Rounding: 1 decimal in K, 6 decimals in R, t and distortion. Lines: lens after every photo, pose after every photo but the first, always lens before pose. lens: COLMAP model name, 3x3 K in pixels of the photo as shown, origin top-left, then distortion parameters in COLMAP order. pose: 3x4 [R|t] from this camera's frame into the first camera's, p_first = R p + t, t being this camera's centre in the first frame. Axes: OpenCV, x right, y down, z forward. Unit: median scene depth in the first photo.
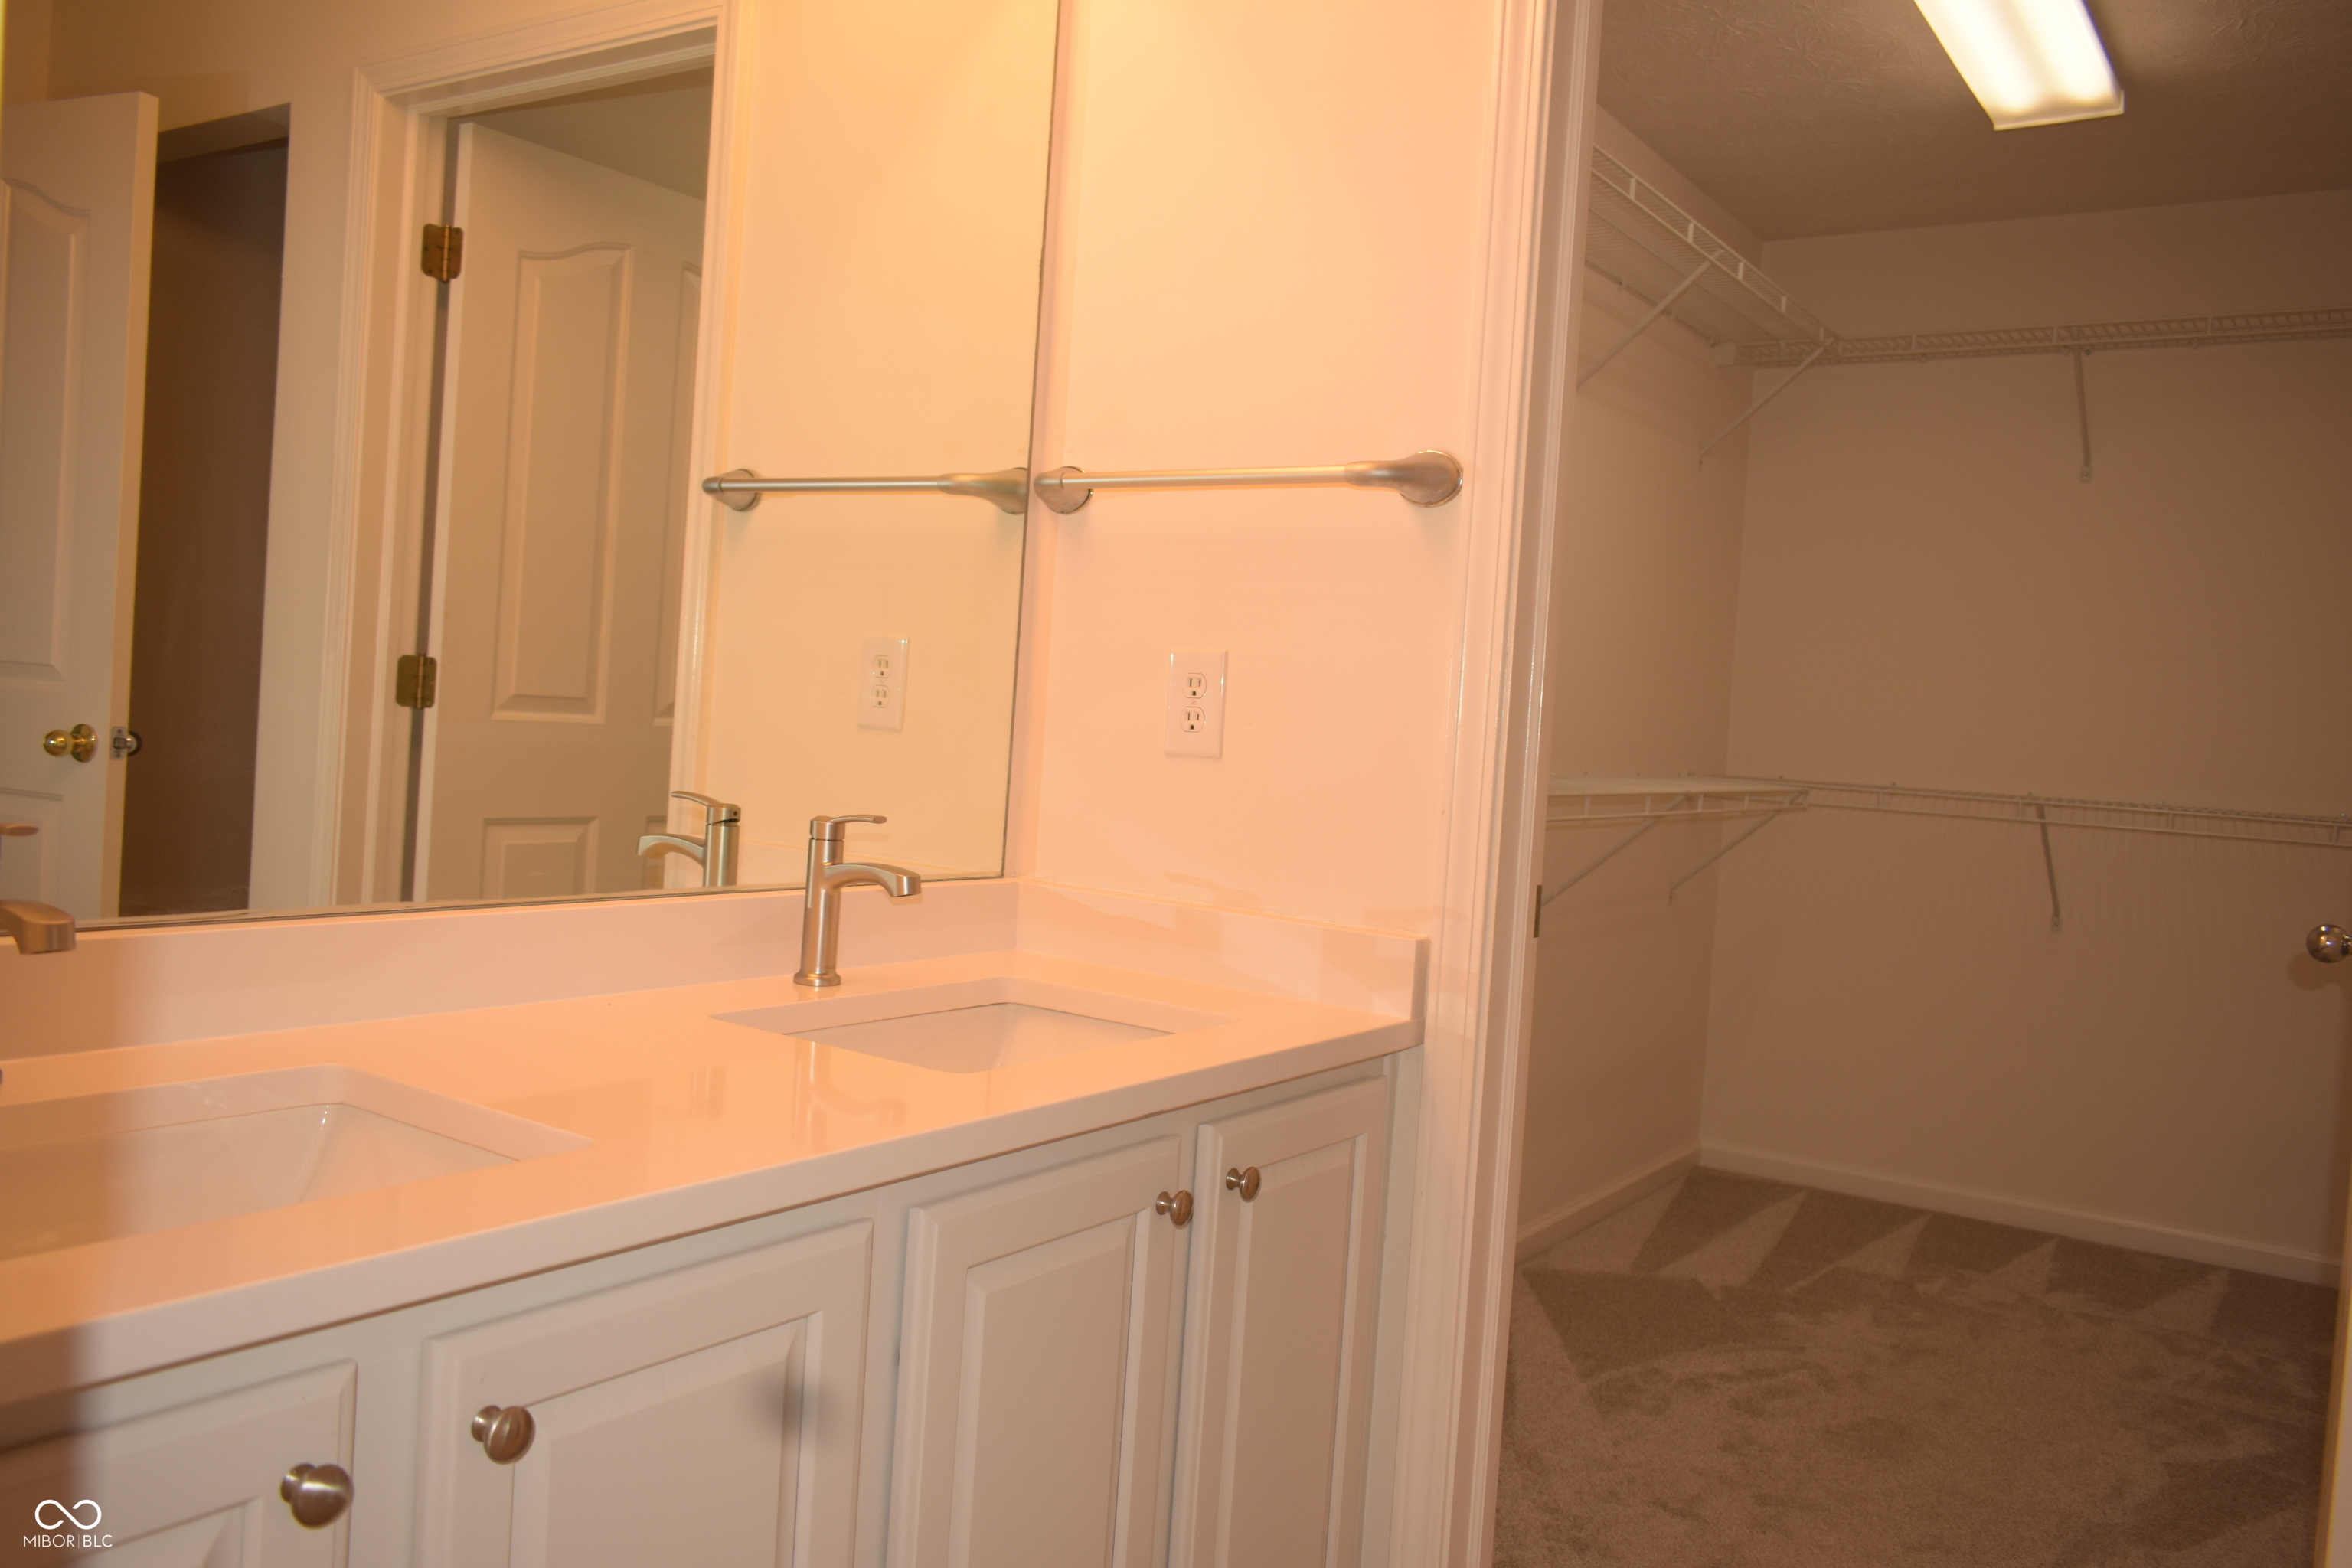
lens RADIAL K [[1833.5, 0, 1178.3], [0, 1833.5, 779.6], [0, 0, 1]] dist [-0.008609, 0.010853]
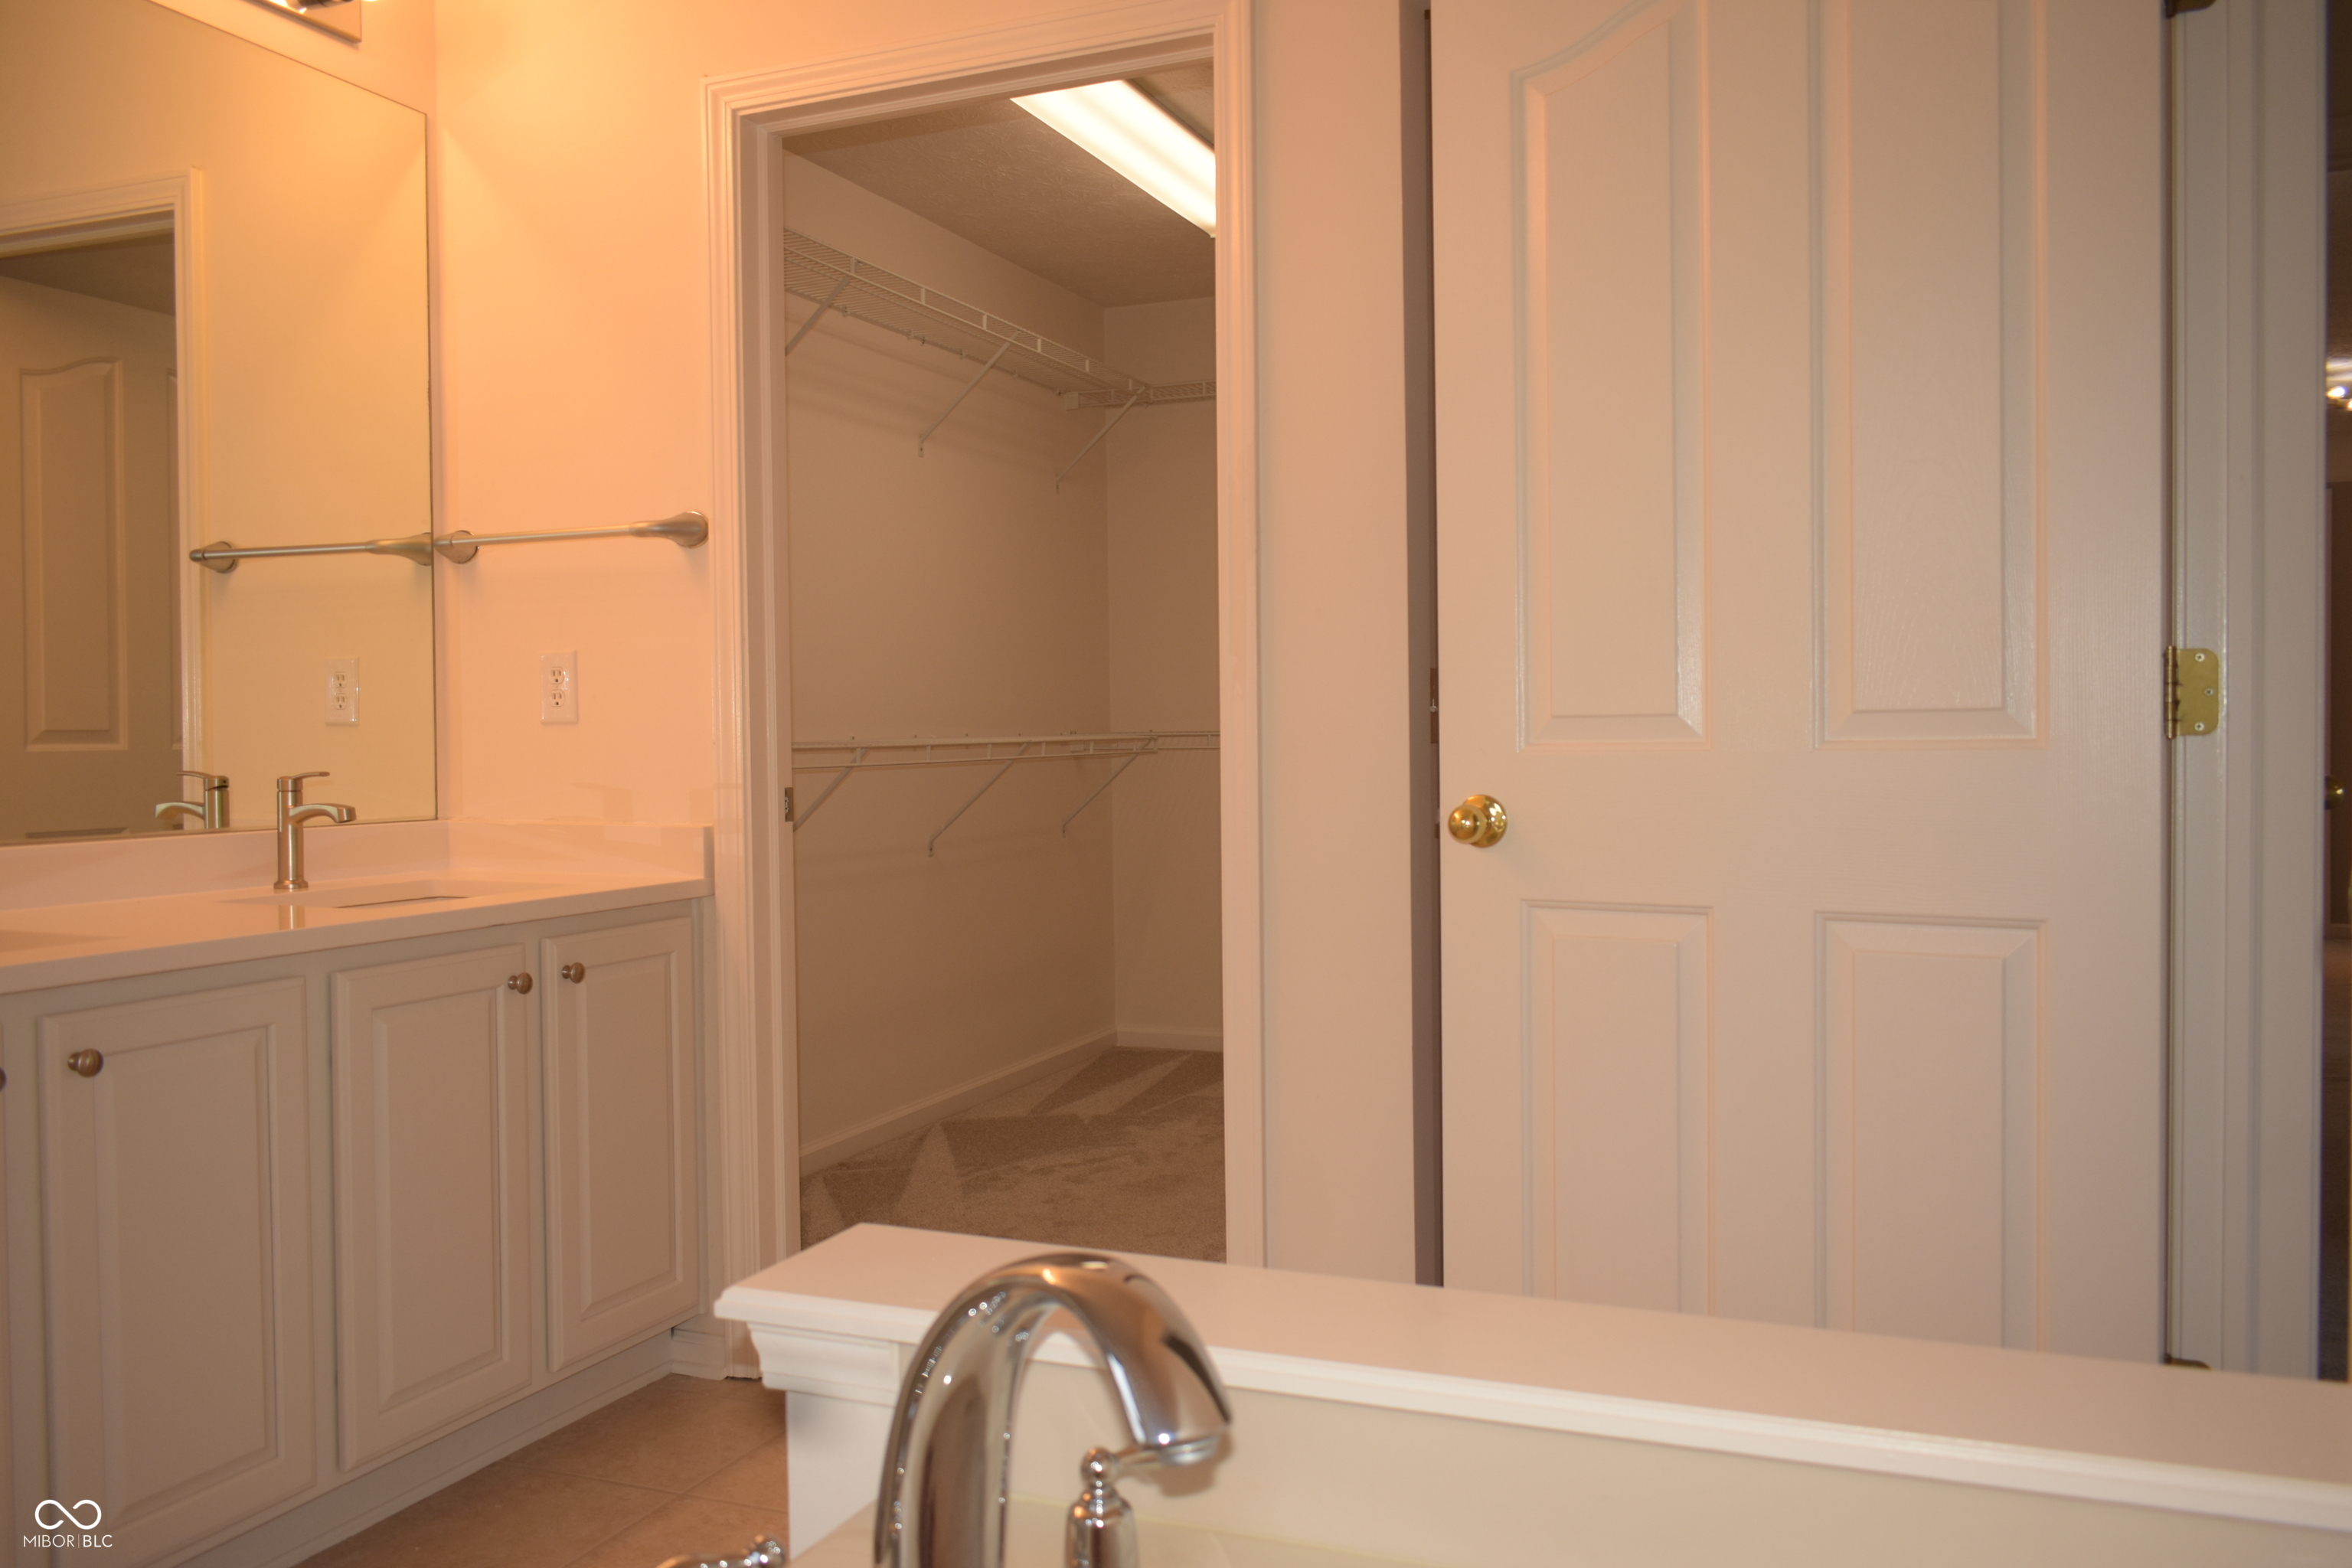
lens RADIAL K [[1833.5, 0, 1171.2], [0, 1833.5, 778.8], [0, 0, 1]] dist [-0.008609, 0.010853]
pose [[0.975097, -0.079485, 0.207045, 0.169899], [0.080796, 0.996728, 0.002131, 0.065144], [-0.206537, 0.014651, 0.978329, -0.517617]]
